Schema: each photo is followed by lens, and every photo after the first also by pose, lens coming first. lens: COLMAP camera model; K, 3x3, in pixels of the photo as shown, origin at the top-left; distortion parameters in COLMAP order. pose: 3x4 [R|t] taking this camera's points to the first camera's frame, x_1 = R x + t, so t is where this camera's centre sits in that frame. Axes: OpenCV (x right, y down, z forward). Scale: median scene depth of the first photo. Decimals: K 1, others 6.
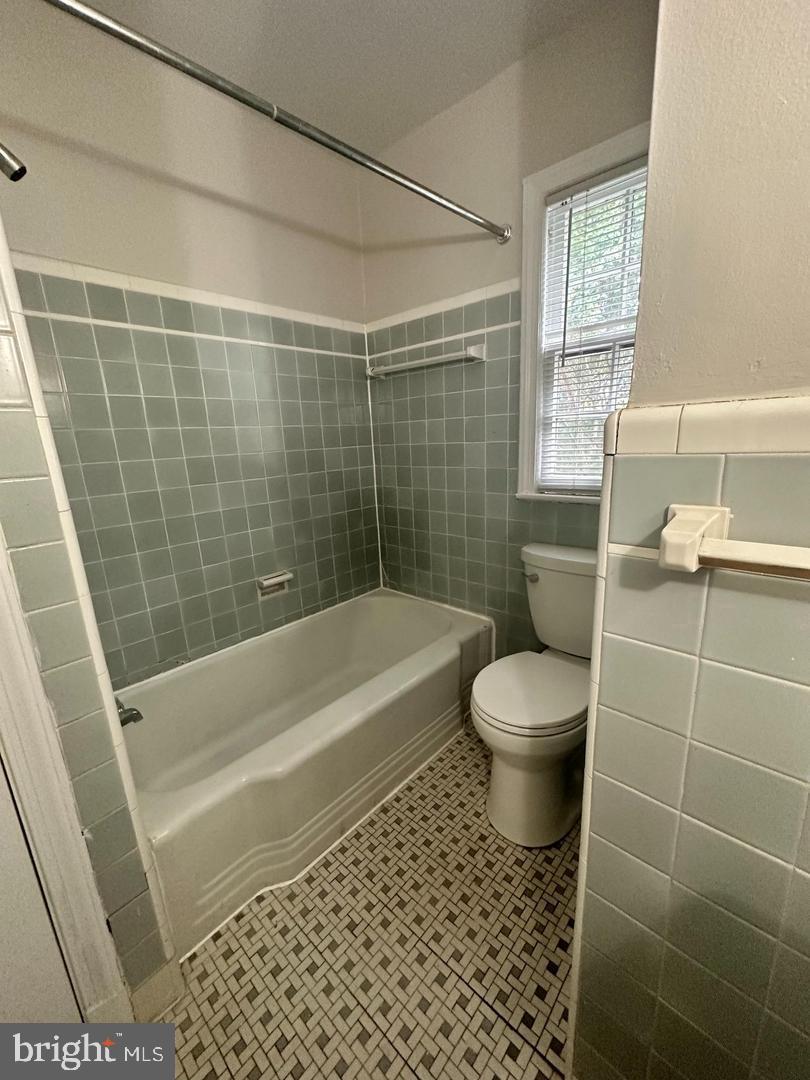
lens RADIAL K [[430.5, 0, 405.6], [0, 430.5, 541.6], [0, 0, 1]] dist [-0.001829, 0.000386]
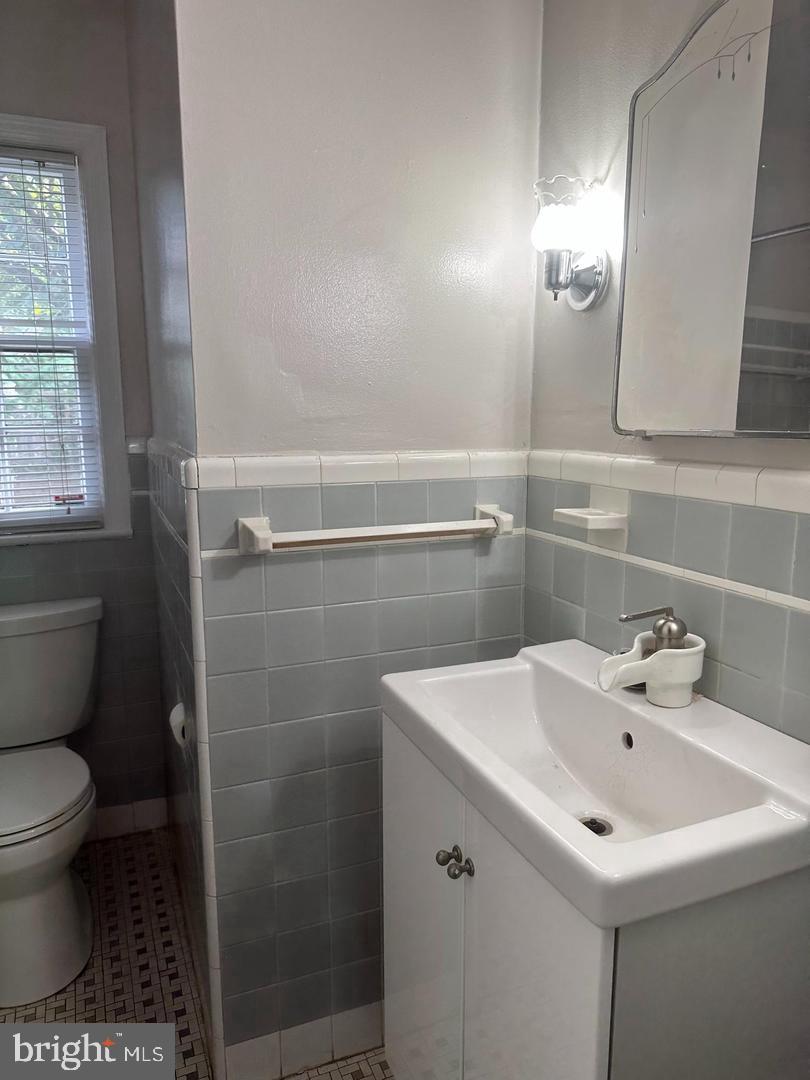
lens RADIAL K [[744.5, 0, 405.0], [0, 744.5, 540.0], [0, 0, 1]] dist [0.066662, -0.118063]
pose [[0.428540, -0.104465, 0.897463, -1.500446], [0.196448, 0.980304, 0.020303, 0.053024], [-0.881908, 0.167605, 0.440621, -0.696416]]
